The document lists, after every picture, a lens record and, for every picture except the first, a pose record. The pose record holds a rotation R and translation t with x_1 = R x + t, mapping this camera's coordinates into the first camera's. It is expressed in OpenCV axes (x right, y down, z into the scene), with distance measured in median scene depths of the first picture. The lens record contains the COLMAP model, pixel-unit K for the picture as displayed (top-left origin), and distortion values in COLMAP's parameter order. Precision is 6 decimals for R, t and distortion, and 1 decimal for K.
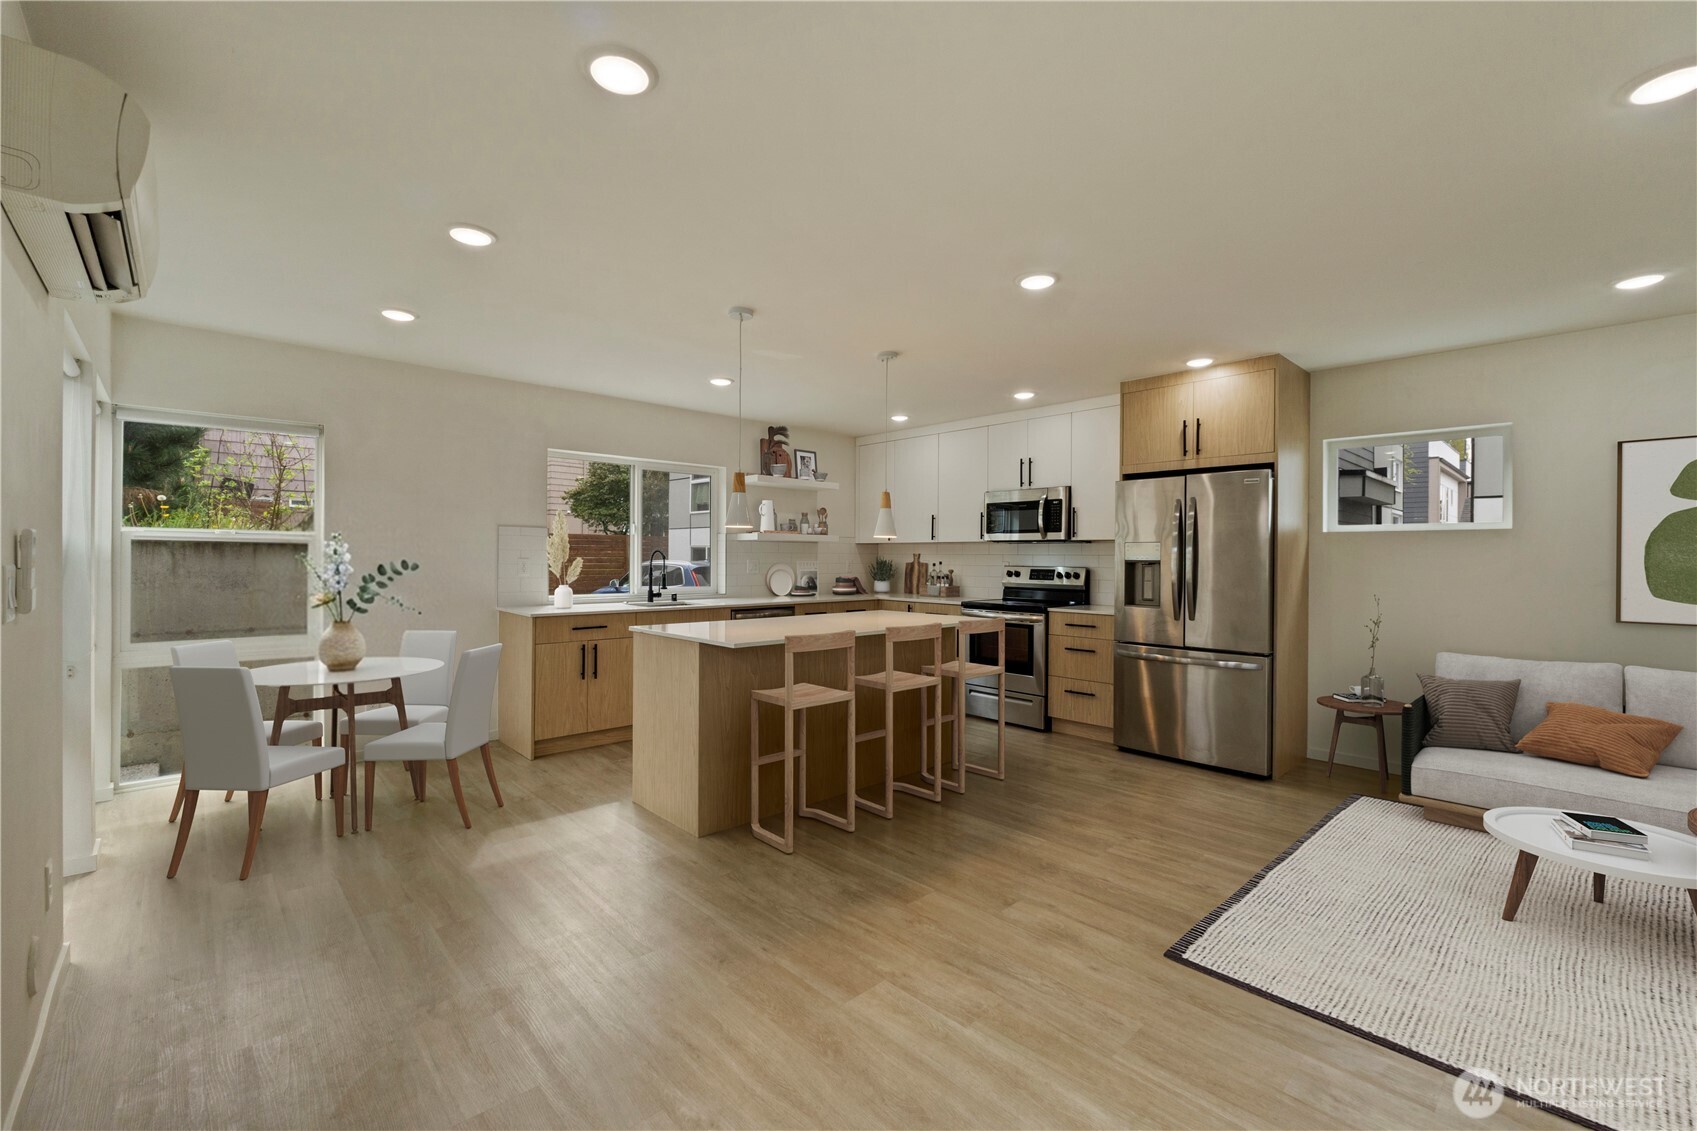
lens RADIAL K [[717.0, 0, 843.2], [0, 717.0, 553.3], [0, 0, 1]] dist [-0.012554, -0.000367]
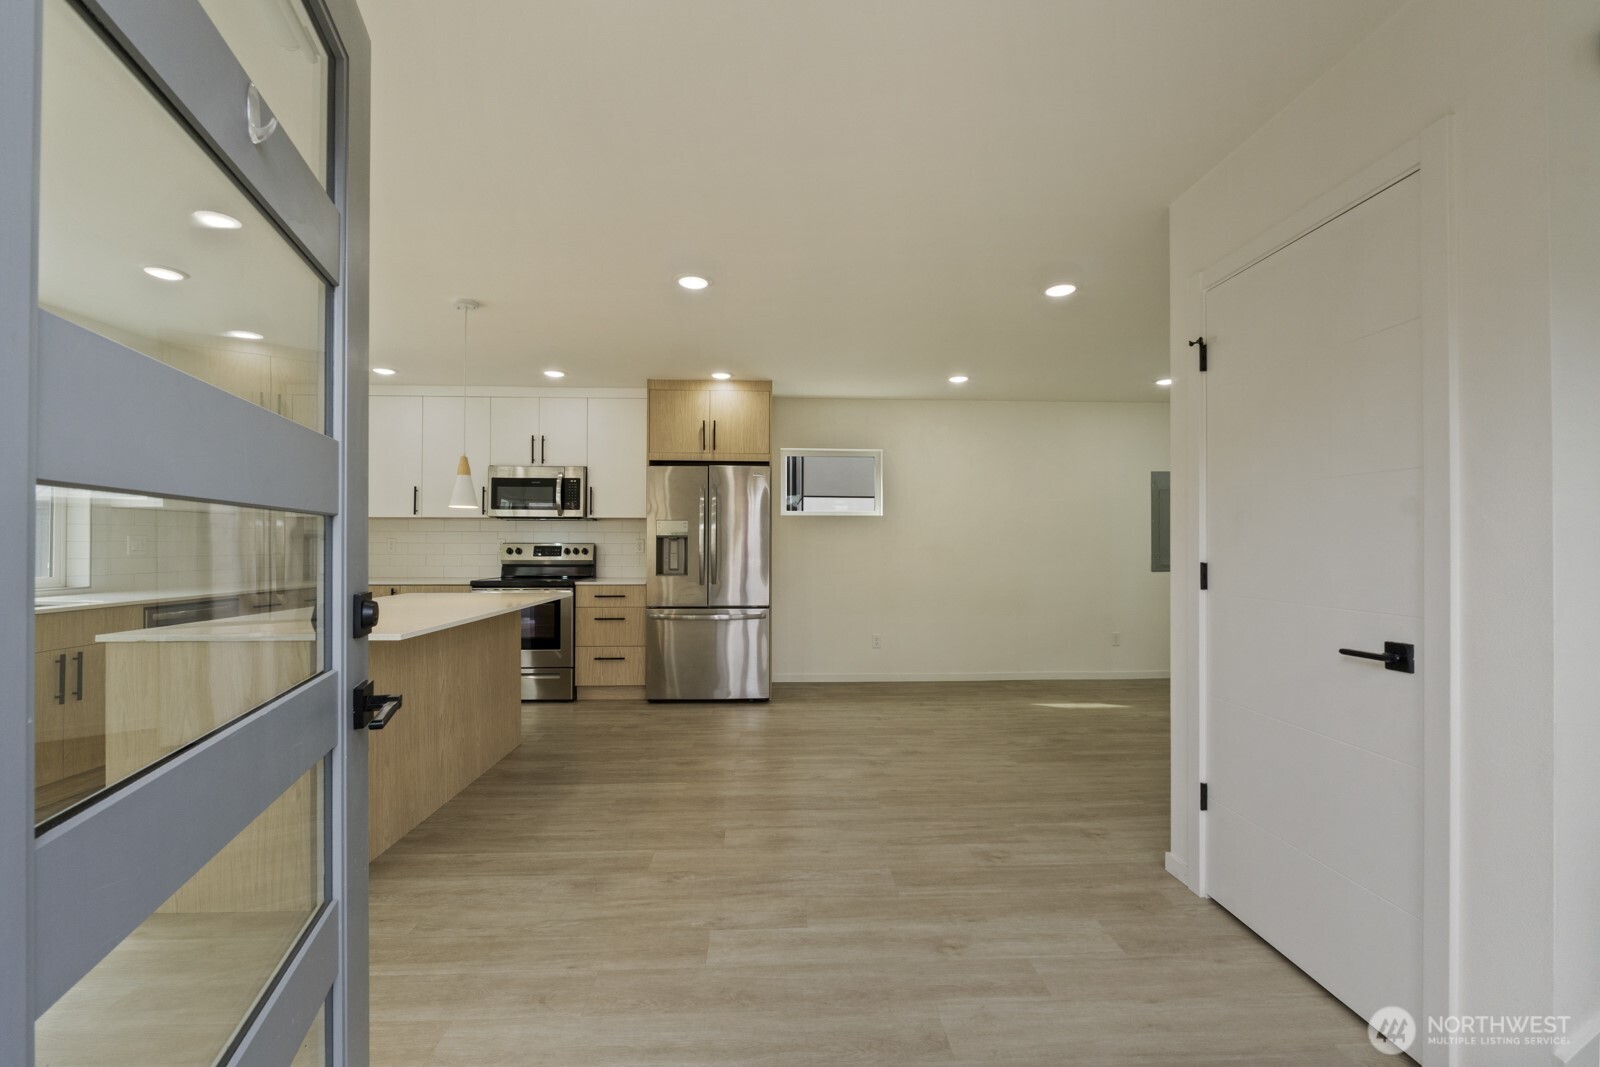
lens RADIAL K [[676.1, 0, 805.4], [0, 676.1, 538.0], [0, 0, 1]] dist [-0.012554, -0.000367]
pose [[0.639967, 0.002010, 0.768400, -0.276132], [-0.002429, 0.999997, -0.000593, 0.013042], [-0.768399, -0.001487, 0.639970, 0.123405]]
